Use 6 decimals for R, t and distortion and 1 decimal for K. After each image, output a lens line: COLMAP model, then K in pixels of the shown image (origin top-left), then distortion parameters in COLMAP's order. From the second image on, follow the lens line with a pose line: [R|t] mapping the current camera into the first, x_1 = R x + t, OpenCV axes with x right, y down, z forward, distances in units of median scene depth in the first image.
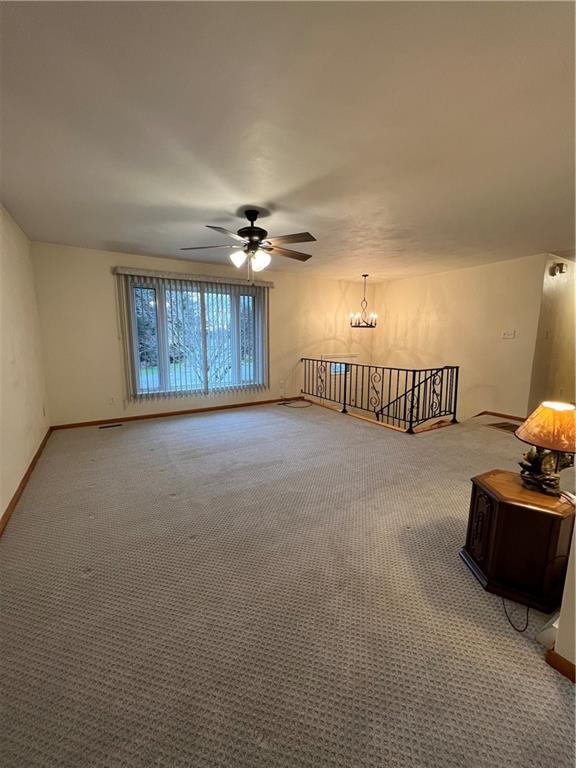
lens RADIAL K [[305.7, 0, 287.4], [0, 305.7, 383.1], [0, 0, 1]] dist [-0.000109, 0.000518]
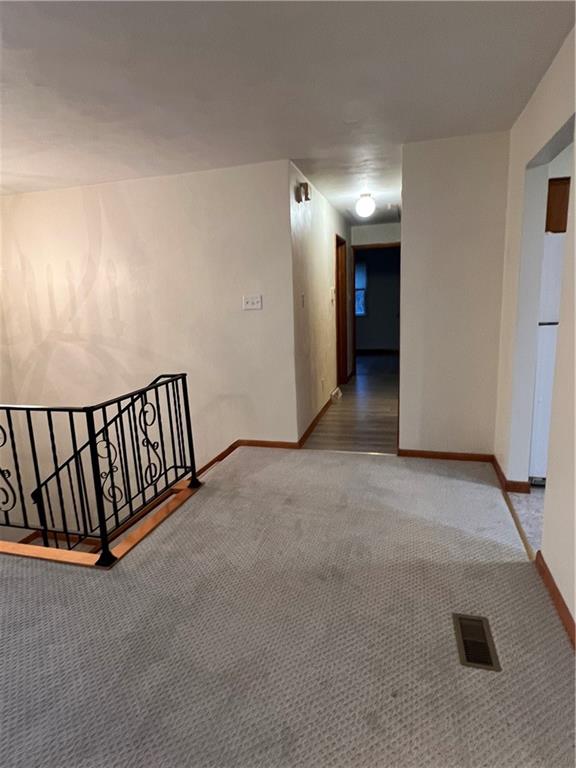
lens RADIAL K [[454.2, 0, 284.1], [0, 454.2, 386.8], [0, 0, 1]] dist [0.000541, 0.000156]
pose [[0.732514, -0.160969, 0.661447, 0.203159], [0.142484, 0.986374, 0.082251, -0.073315], [-0.665674, 0.033996, 0.745468, 0.374700]]
